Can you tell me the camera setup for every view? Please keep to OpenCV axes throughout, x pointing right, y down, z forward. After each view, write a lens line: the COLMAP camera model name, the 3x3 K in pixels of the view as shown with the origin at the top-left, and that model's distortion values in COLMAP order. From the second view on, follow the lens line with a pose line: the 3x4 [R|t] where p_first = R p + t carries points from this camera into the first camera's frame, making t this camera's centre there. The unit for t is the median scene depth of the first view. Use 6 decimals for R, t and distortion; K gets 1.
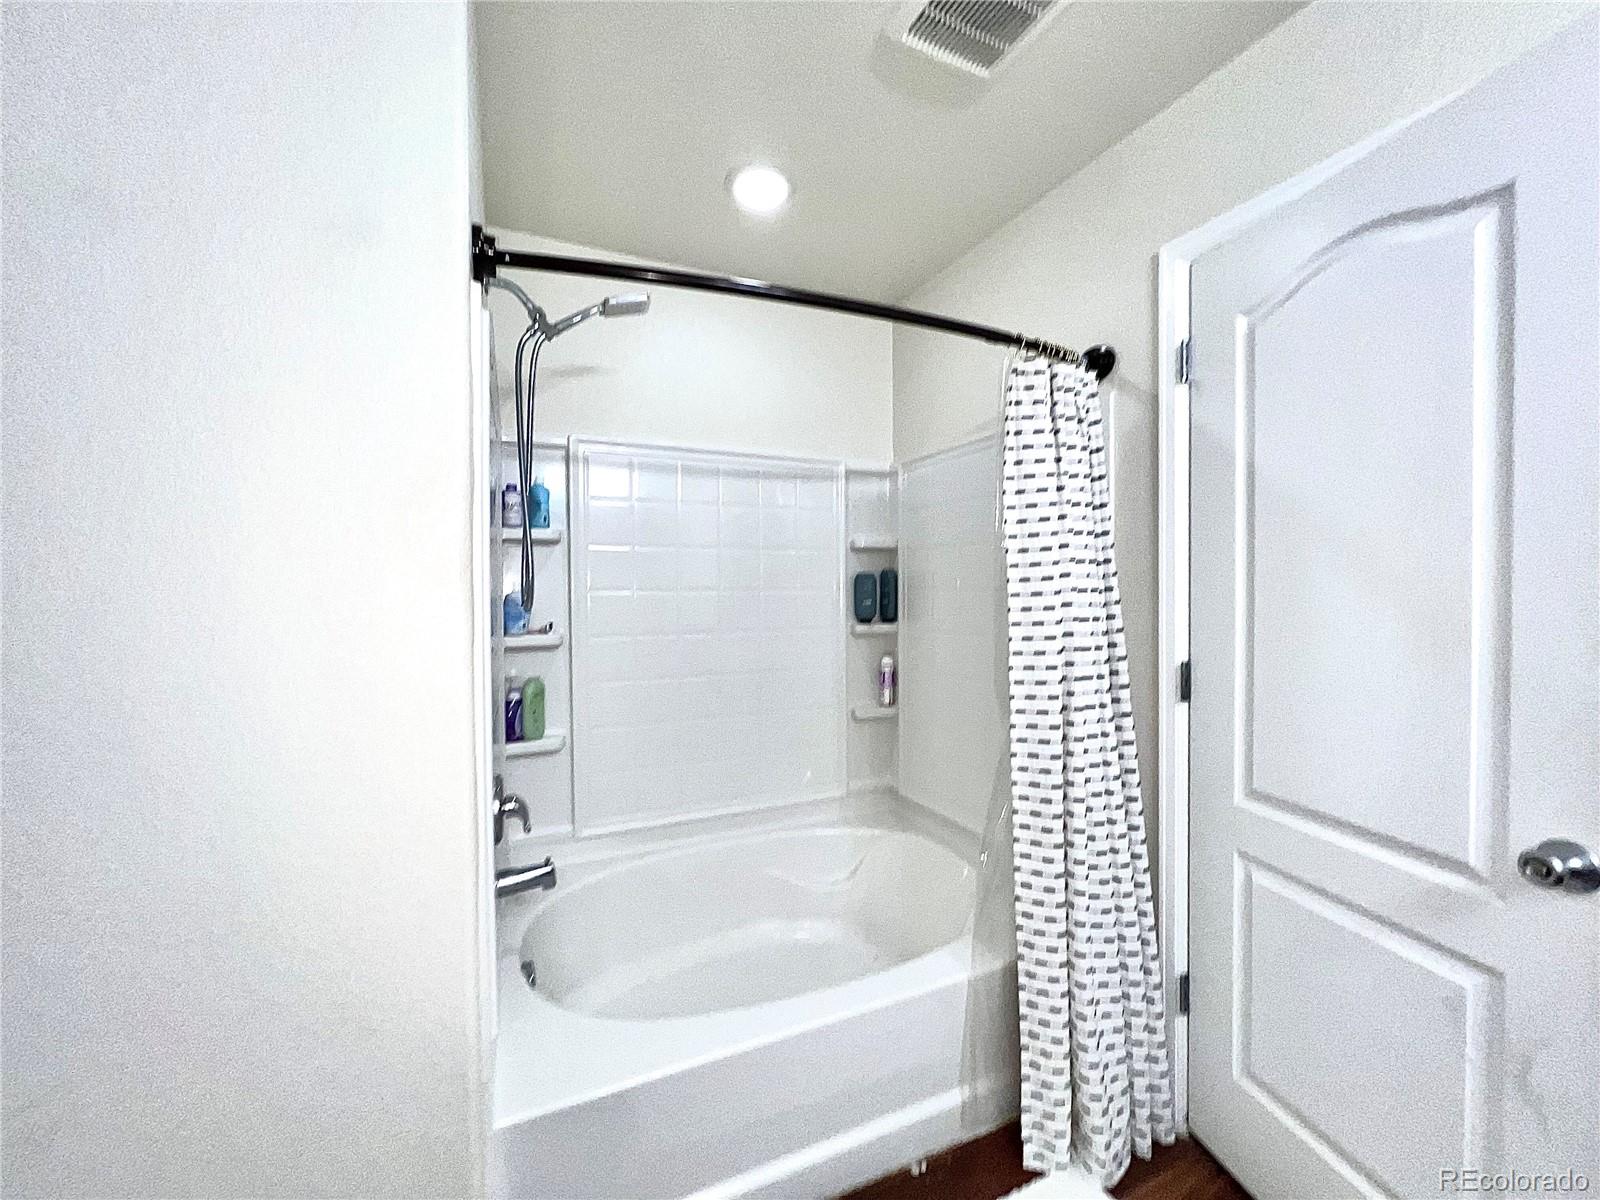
lens RADIAL K [[637.5, 0, 797.9], [0, 637.5, 602.1], [0, 0, 1]] dist [0.000696, -0.000004]
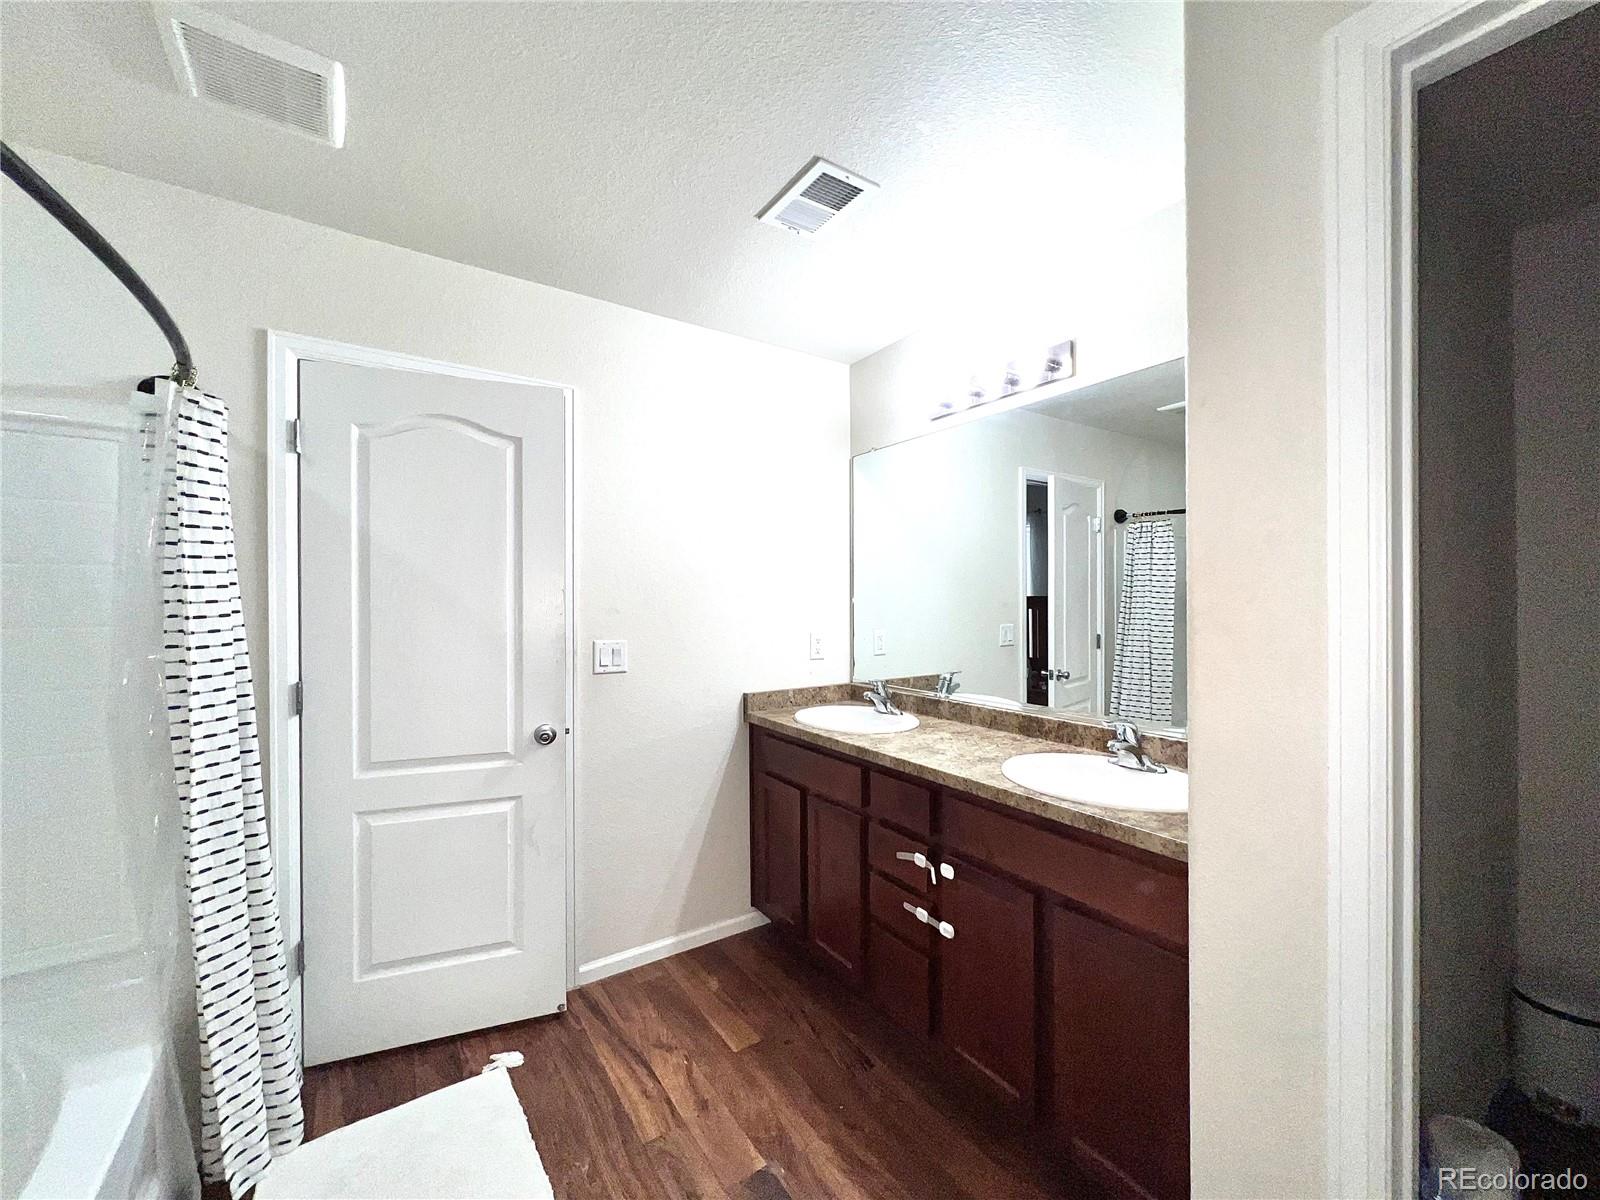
lens RADIAL K [[637.5, 0, 796.5], [0, 637.5, 599.2], [0, 0, 1]] dist [0.000696, -0.000004]
pose [[-0.181531, 0.009390, 0.983340, -0.849005], [0.018602, 0.999808, -0.006113, -0.043291], [-0.983209, 0.017183, -0.181671, 0.309624]]
